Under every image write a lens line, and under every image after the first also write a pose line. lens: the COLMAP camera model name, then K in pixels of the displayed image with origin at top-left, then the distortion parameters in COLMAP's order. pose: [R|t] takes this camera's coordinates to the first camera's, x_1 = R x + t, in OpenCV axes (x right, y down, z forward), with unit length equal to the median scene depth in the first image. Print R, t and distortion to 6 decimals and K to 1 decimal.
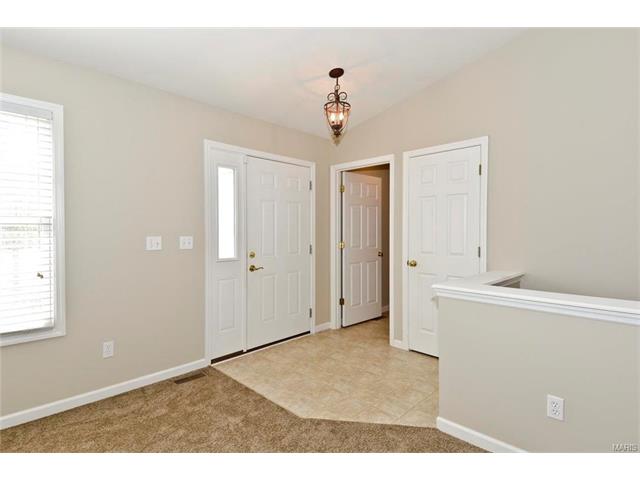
lens RADIAL K [[333.5, 0, 321.7], [0, 333.5, 236.7], [0, 0, 1]] dist [0.023885, -0.000505]
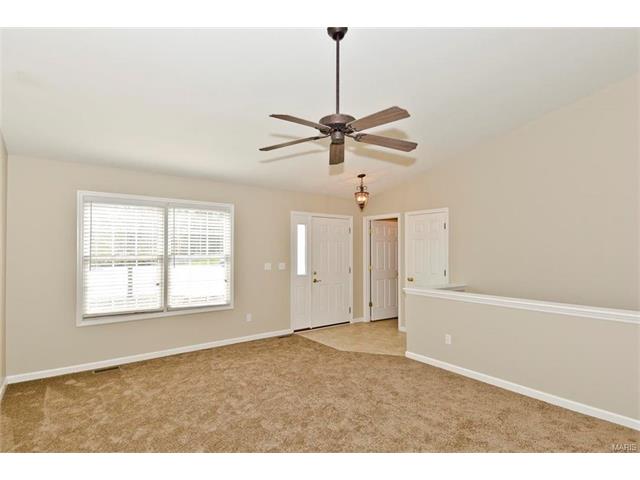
lens RADIAL K [[321.1, 0, 321.4], [0, 321.1, 248.5], [0, 0, 1]] dist [0.026375, -0.000352]
pose [[0.988367, -0.000874, -0.152084, 0.081515], [-0.003153, 0.999651, -0.026239, -0.030897], [0.152054, 0.026414, 0.988019, -0.674351]]
